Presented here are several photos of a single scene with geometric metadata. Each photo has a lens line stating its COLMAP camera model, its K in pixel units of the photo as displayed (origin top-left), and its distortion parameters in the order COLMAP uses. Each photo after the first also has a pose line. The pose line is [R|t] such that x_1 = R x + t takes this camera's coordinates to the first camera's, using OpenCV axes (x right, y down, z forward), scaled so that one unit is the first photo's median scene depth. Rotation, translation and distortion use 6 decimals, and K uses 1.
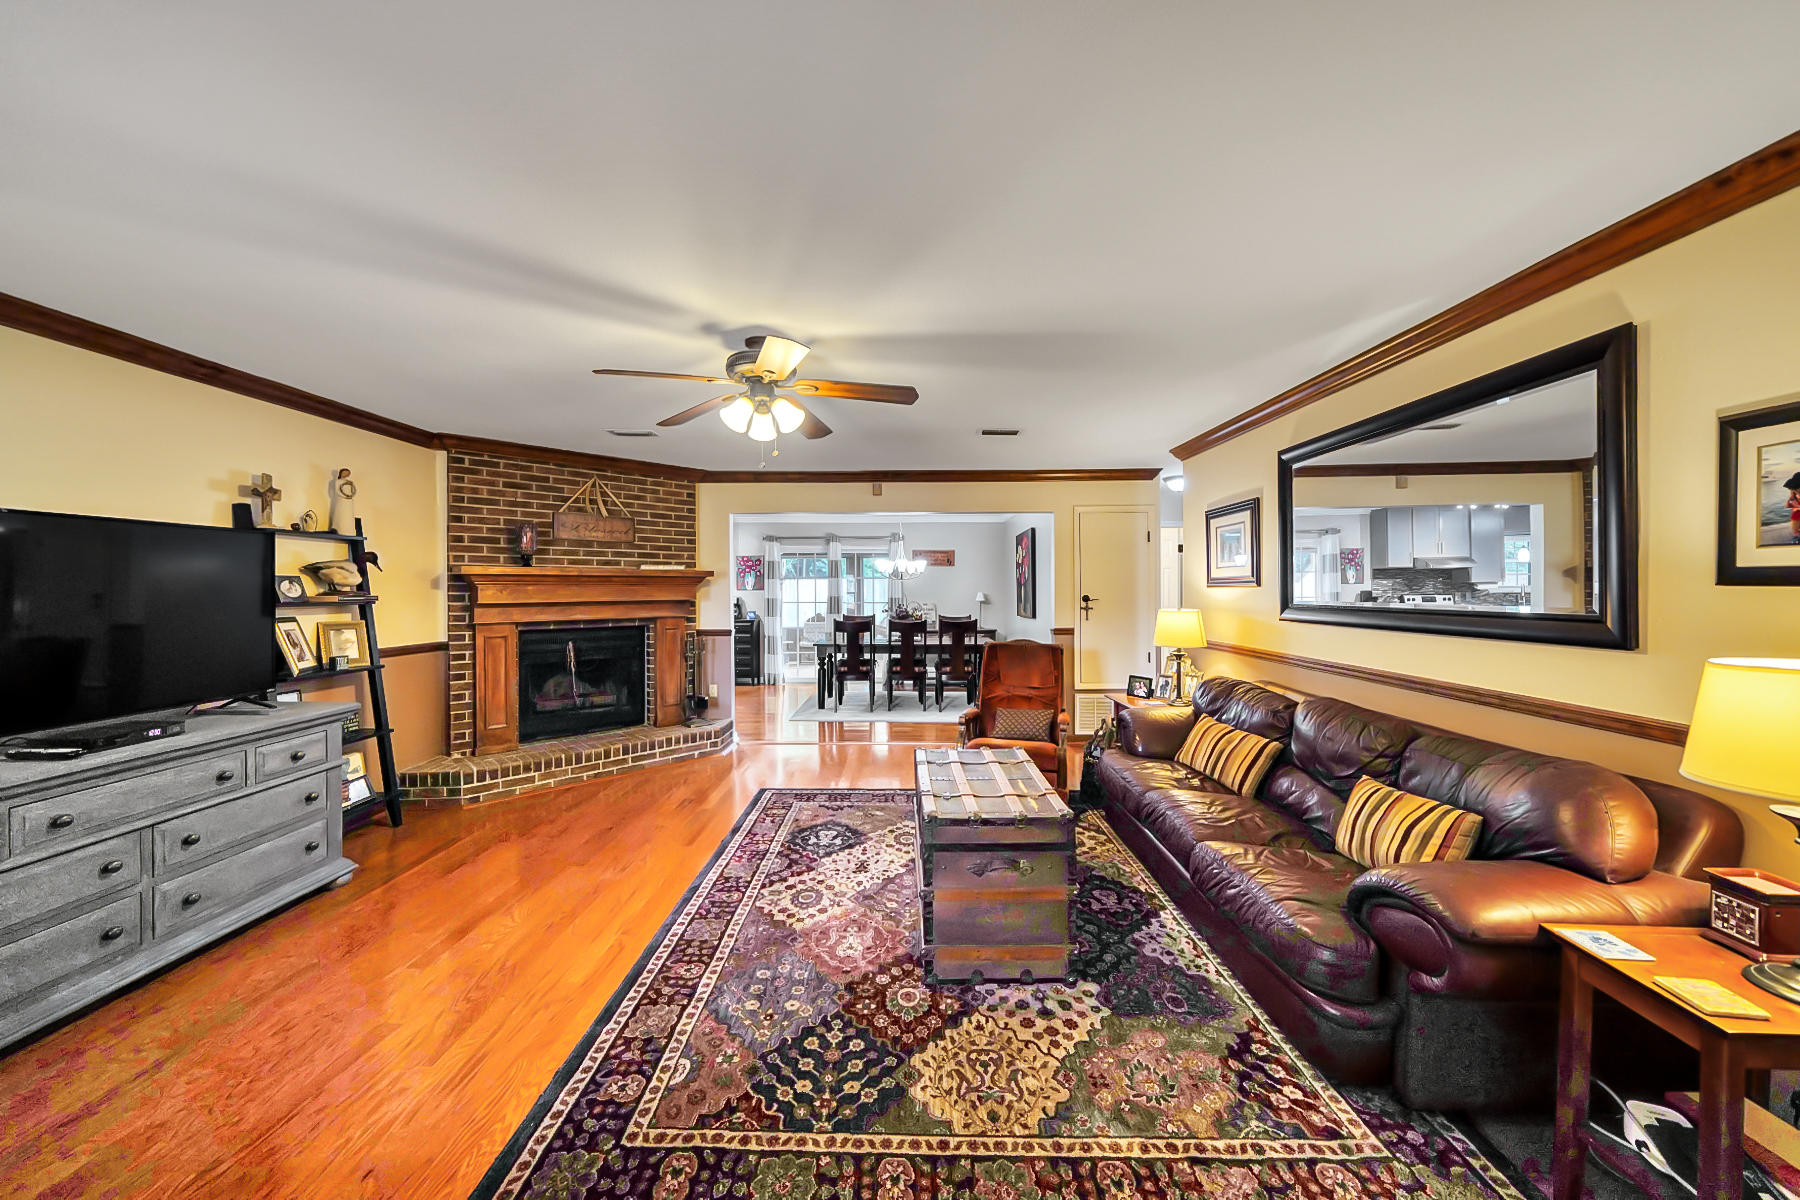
lens RADIAL K [[623.8, 0, 890.7], [0, 623.8, 605.5], [0, 0, 1]] dist [0.000880, 0.000123]
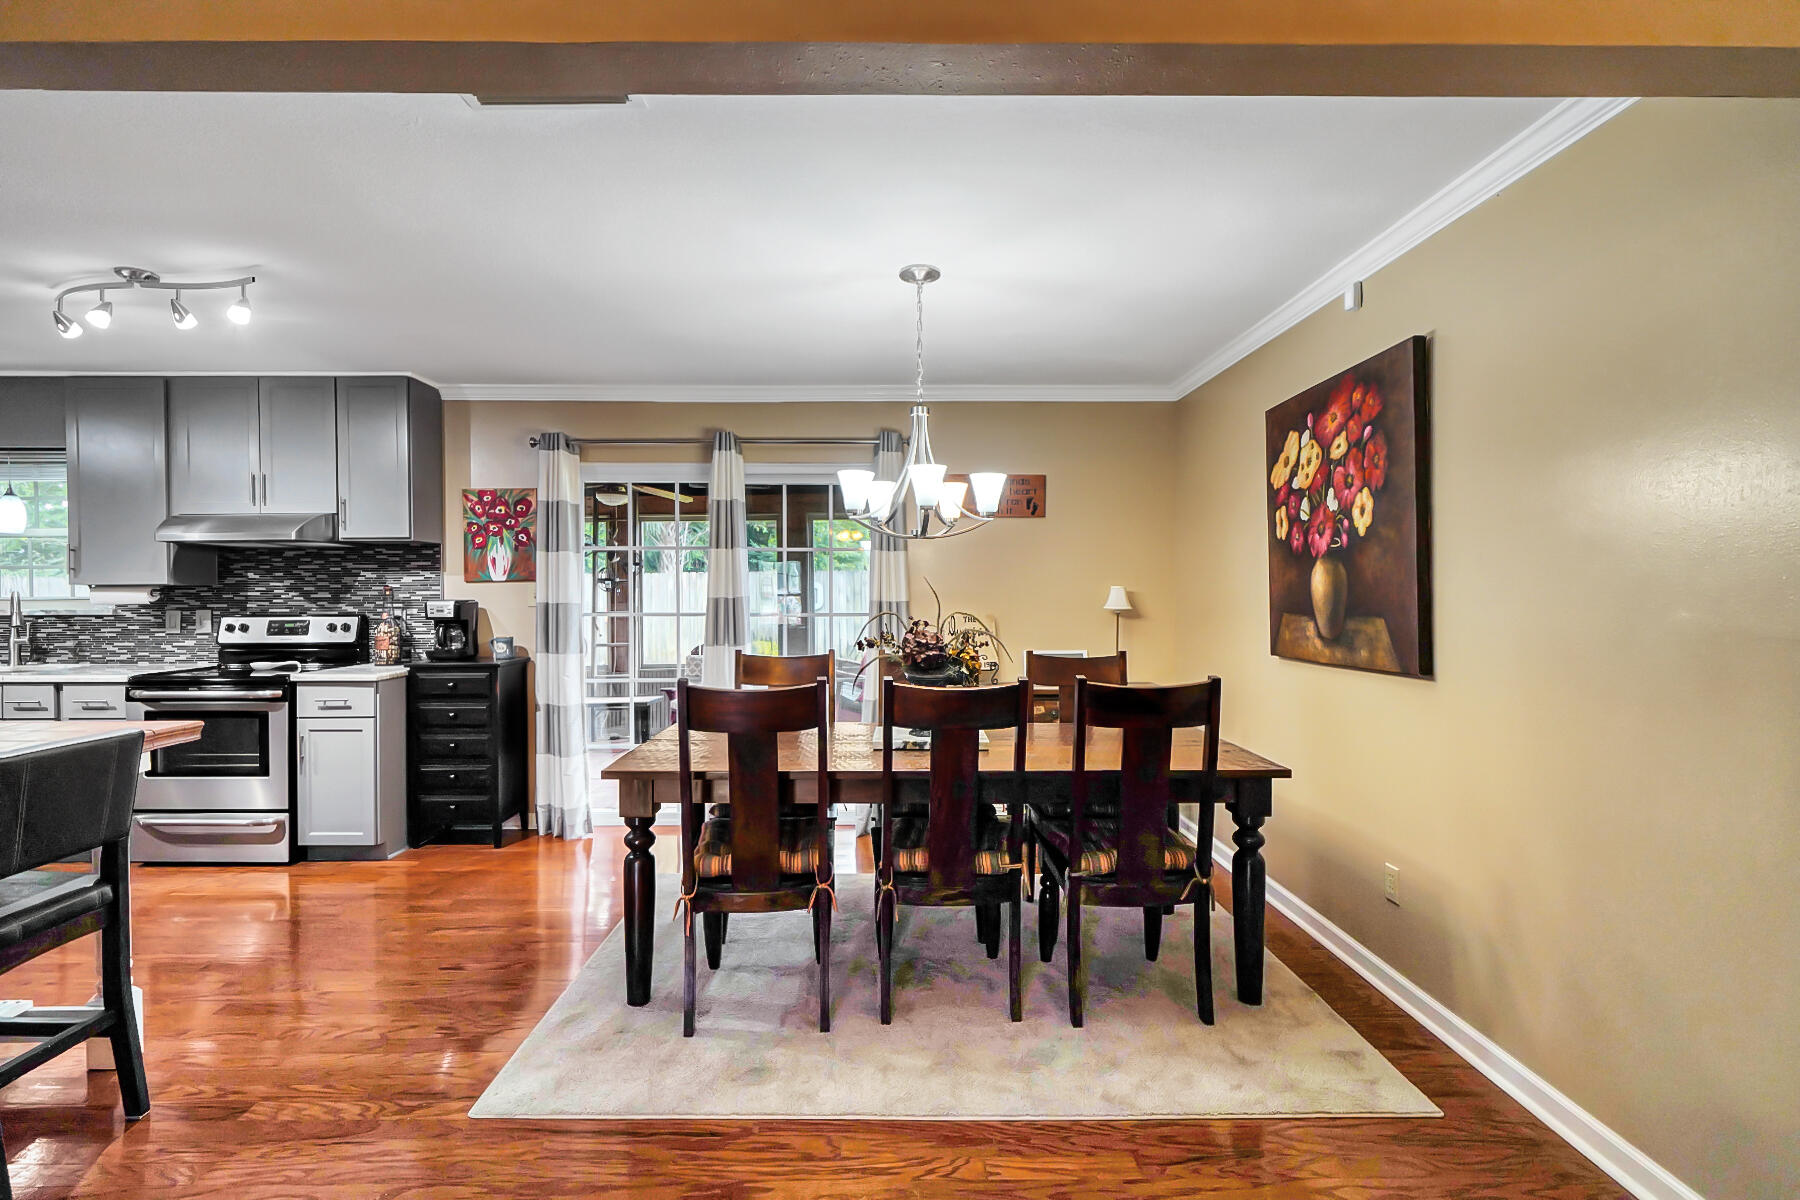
lens RADIAL K [[859.1, 0, 872.6], [0, 859.1, 603.7], [0, 0, 1]] dist [-0.000121, 0.000258]
pose [[0.999836, 0.000178, 0.018118, -0.022968], [0.000070, 0.999907, -0.013657, -0.008616], [-0.018119, 0.013656, 0.999743, 0.998784]]
